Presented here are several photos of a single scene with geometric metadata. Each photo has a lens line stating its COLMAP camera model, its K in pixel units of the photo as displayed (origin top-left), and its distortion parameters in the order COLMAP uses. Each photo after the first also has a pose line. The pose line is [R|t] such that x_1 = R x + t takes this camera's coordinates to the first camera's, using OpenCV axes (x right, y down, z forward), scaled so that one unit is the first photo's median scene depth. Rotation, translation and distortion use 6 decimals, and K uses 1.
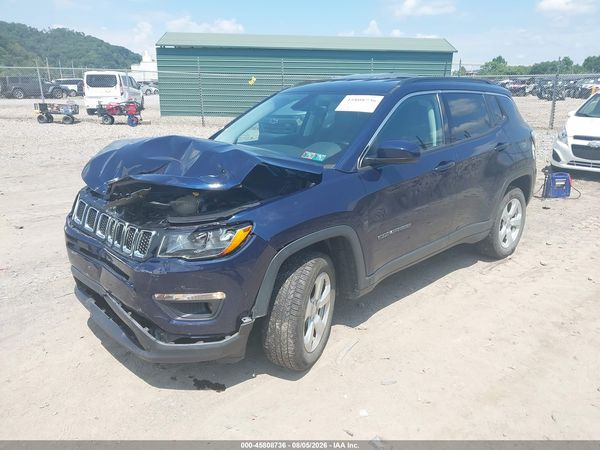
lens RADIAL K [[482.4, 0, 304.0], [0, 482.4, 225.7], [0, 0, 1]] dist [0.030991, -0.036103]
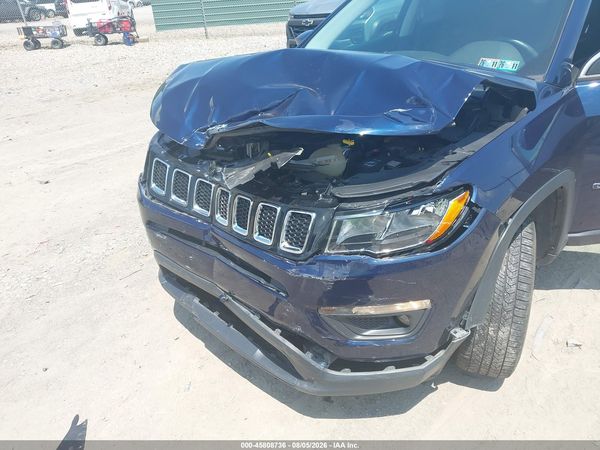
lens RADIAL K [[482.4, 0, 294.6], [0, 482.4, 223.9], [0, 0, 1]] dist [0.030991, -0.036103]
pose [[0.996908, -0.075694, -0.021093, -0.265186], [0.078222, 0.981489, 0.174818, -0.070752], [0.007470, -0.175927, 0.984375, 0.308658]]
